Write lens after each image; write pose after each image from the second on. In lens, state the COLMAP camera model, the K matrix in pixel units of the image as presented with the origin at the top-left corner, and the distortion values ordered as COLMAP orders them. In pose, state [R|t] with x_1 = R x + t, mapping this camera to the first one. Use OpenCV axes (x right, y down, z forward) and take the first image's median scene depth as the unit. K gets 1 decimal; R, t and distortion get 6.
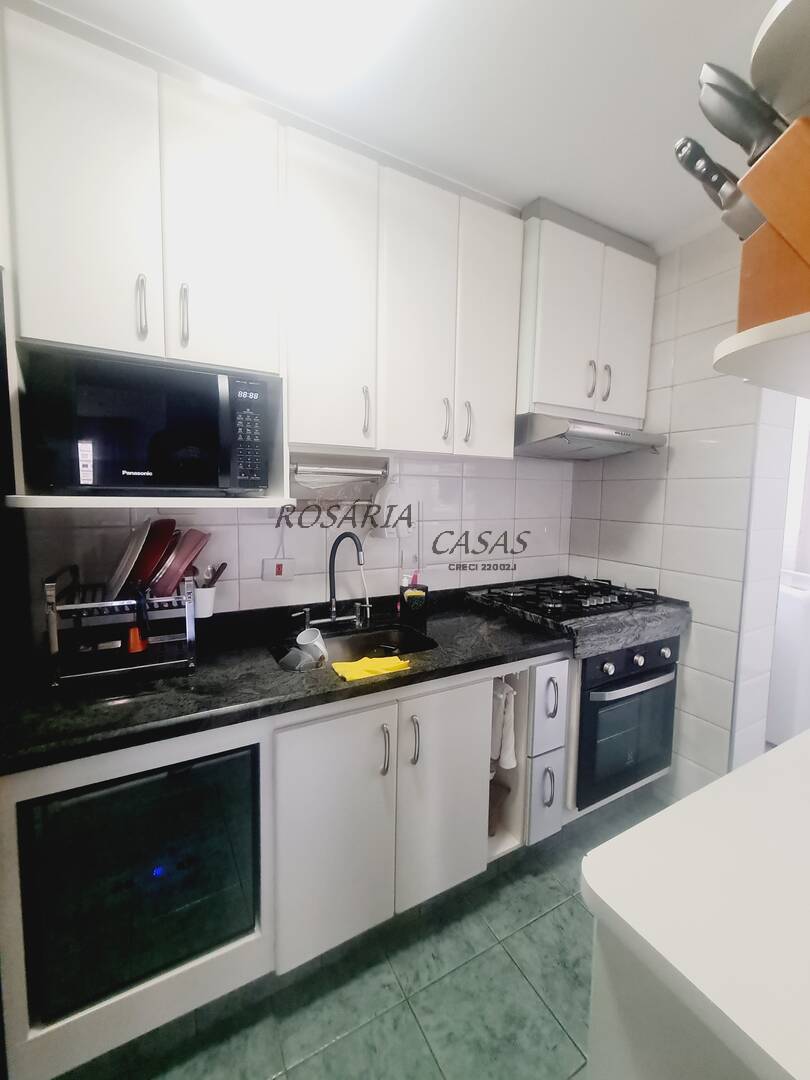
lens RADIAL K [[442.7, 0, 408.6], [0, 442.7, 530.6], [0, 0, 1]] dist [0.000222, -0.000203]
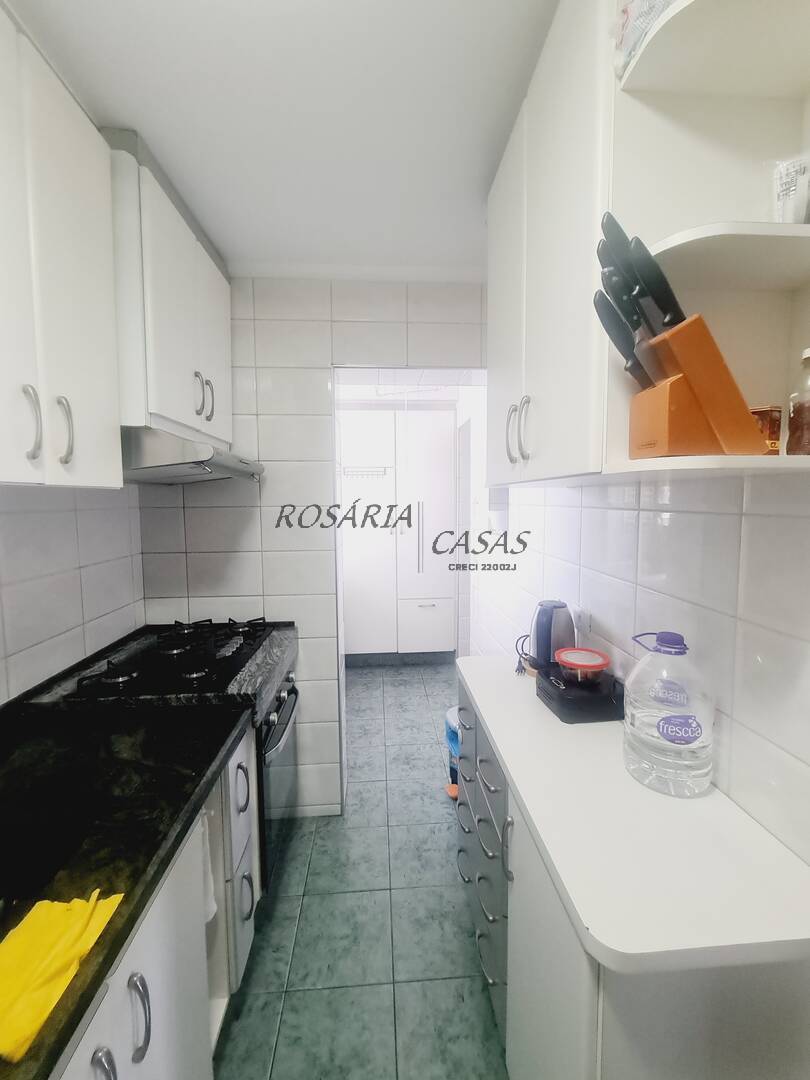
lens RADIAL K [[439.7, 0, 409.6], [0, 439.7, 531.8], [0, 0, 1]] dist [-0.000200, -0.000155]
pose [[0.416568, -0.085803, 0.905047, -0.244608], [0.093254, 0.994318, 0.051344, -0.105327], [-0.904309, 0.063011, 0.422202, 0.365601]]
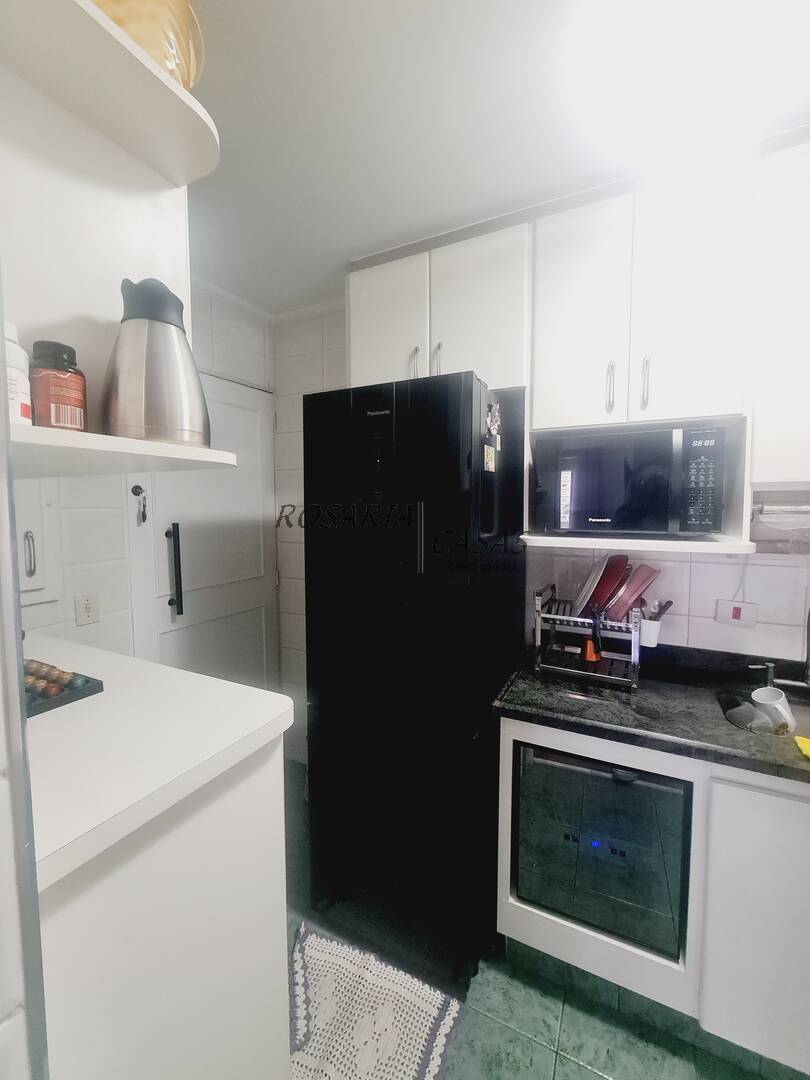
lens RADIAL K [[442.7, 0, 408.6], [0, 442.7, 530.6], [0, 0, 1]] dist [0.000222, -0.000203]
pose [[0.568533, 0.032503, -0.822018, 0.084217], [-0.059259, 0.998242, -0.001514, -0.048185], [0.820524, 0.049572, 0.569459, -0.118593]]
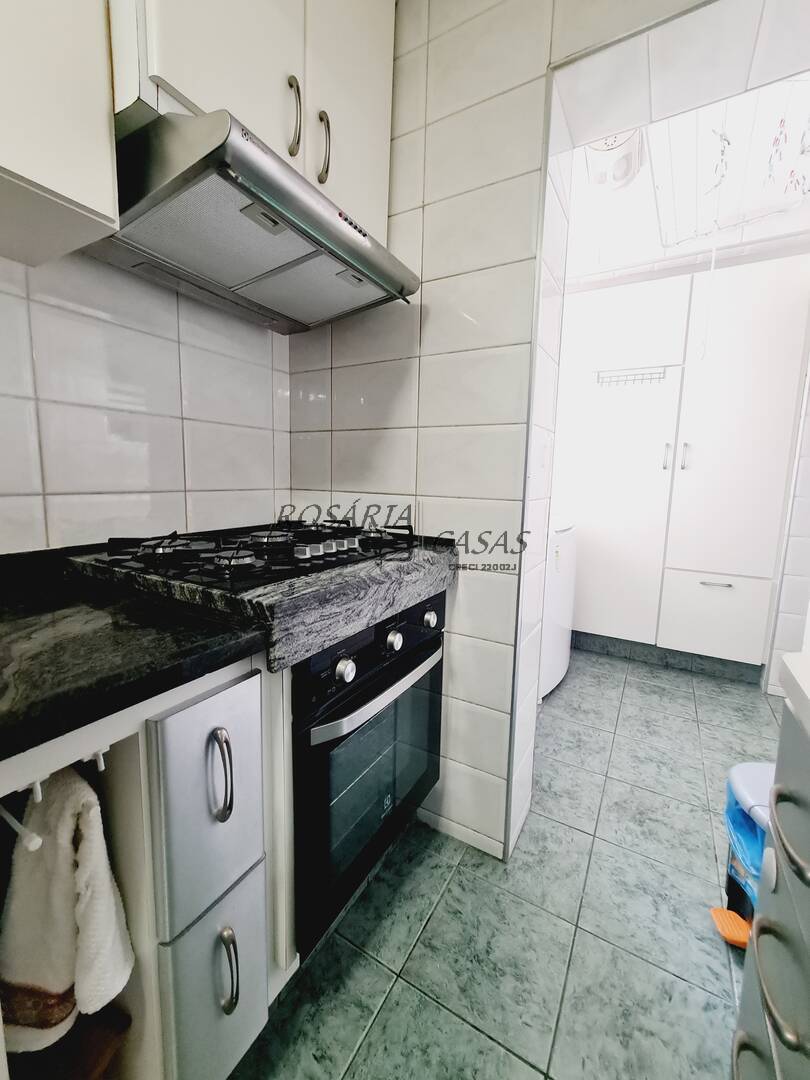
lens RADIAL K [[442.7, 0, 408.6], [0, 442.7, 530.6], [0, 0, 1]] dist [0.000222, -0.000203]
pose [[0.855781, -0.059102, 0.513950, 0.286945], [0.032811, 0.997654, 0.060091, 0.133240], [-0.516296, -0.034561, 0.855713, 0.581367]]
